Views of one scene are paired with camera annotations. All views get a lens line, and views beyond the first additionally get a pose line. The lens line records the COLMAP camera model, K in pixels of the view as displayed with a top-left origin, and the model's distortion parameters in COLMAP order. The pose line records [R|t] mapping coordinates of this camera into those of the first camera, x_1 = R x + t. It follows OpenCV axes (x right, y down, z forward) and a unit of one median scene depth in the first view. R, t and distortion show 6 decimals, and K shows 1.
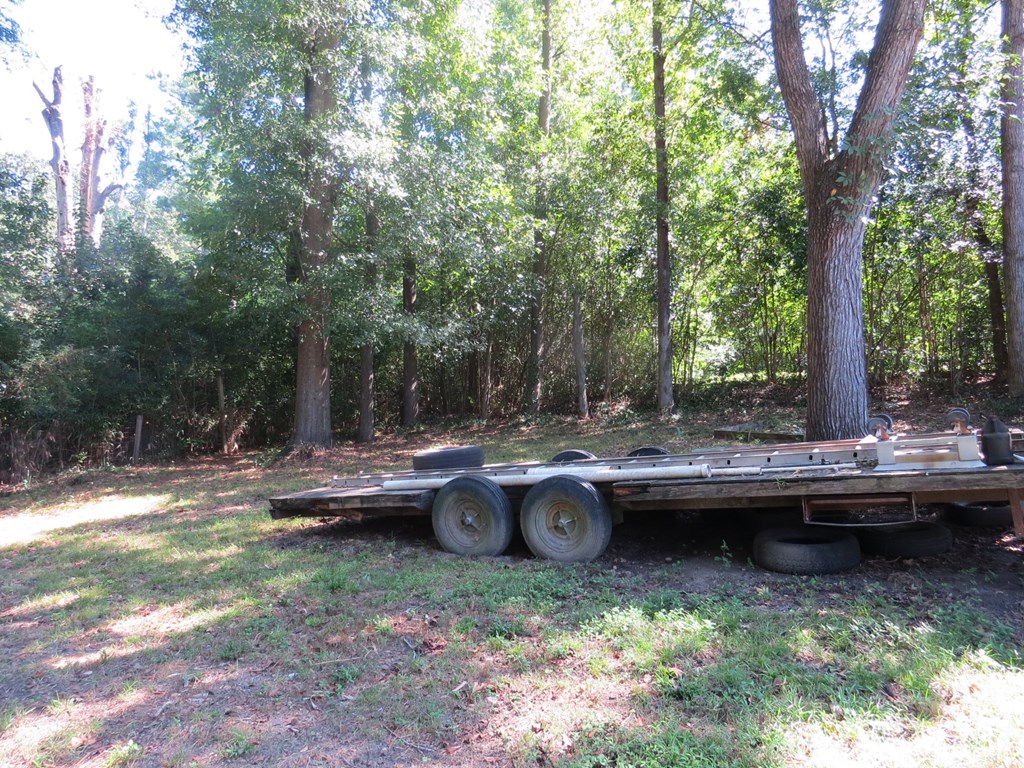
lens RADIAL K [[726.6, 0, 505.7], [0, 726.6, 385.4], [0, 0, 1]] dist [-0.013296, -0.004733]
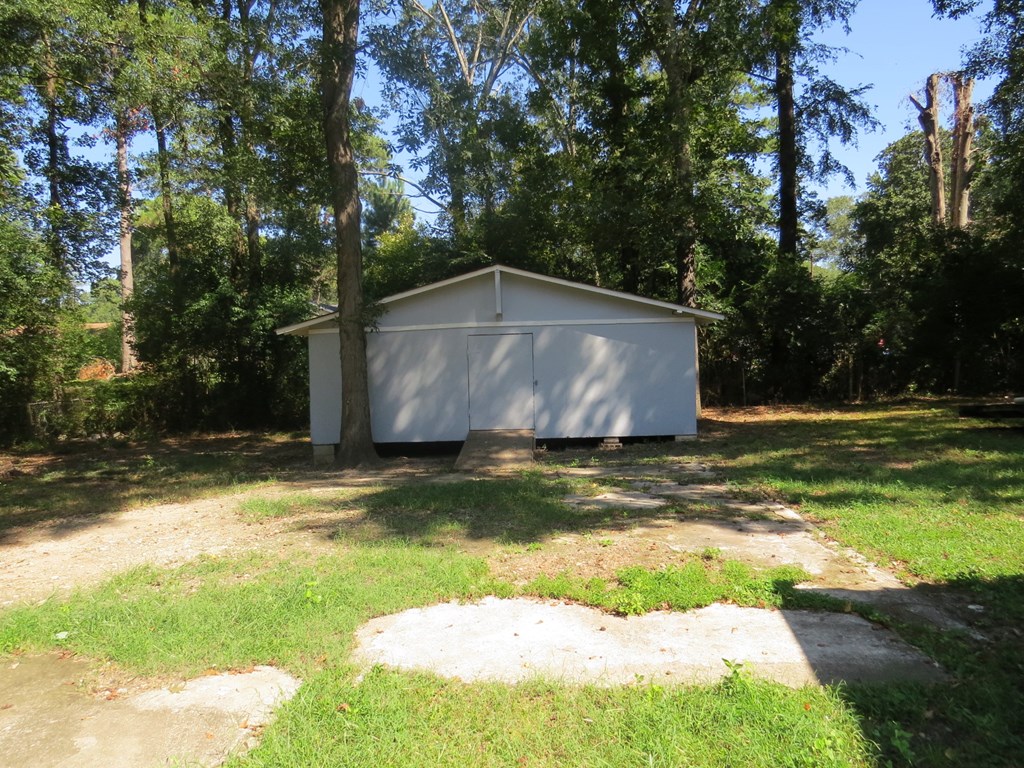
lens RADIAL K [[726.6, 0, 510.0], [0, 726.6, 381.0], [0, 0, 1]] dist [-0.013296, -0.004733]
pose [[0.421054, 0.036541, -0.906299, 0.212302], [0.026773, 0.998252, 0.052687, -0.007370], [0.906641, -0.046448, 0.419339, -0.193406]]
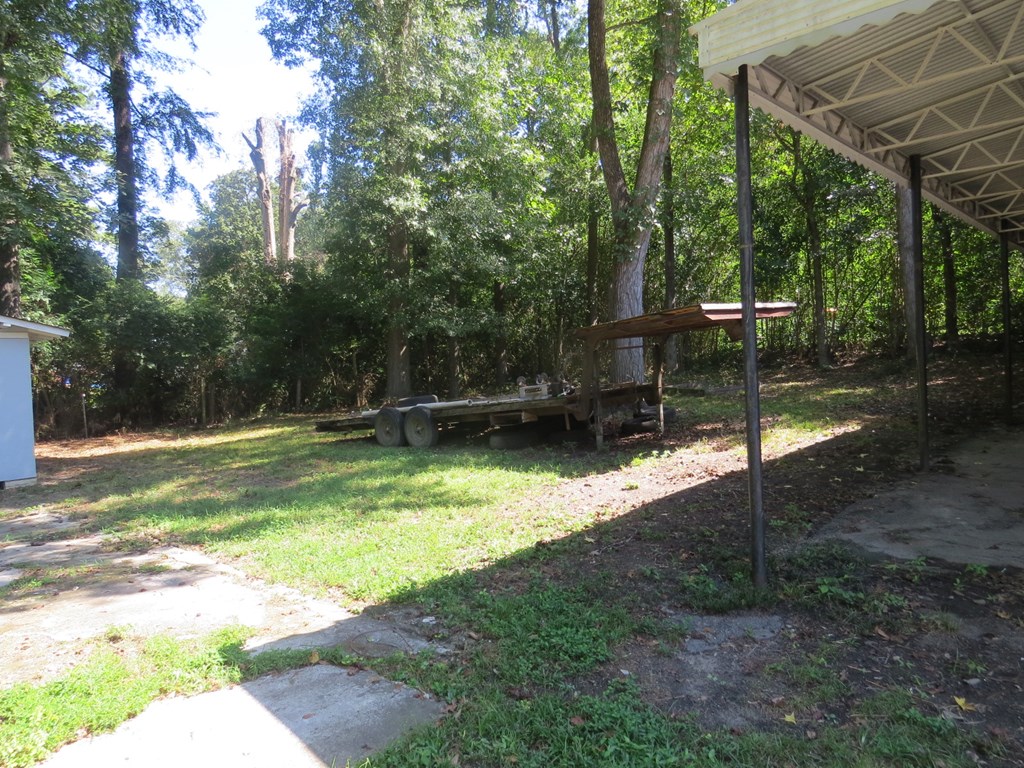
lens RADIAL K [[726.6, 0, 511.7], [0, 726.6, 381.3], [0, 0, 1]] dist [-0.013296, -0.004733]
pose [[0.963572, -0.009640, -0.267276, 0.179714], [0.021694, 0.998874, 0.042183, -0.005754], [0.266569, -0.046445, 0.962696, -0.184639]]
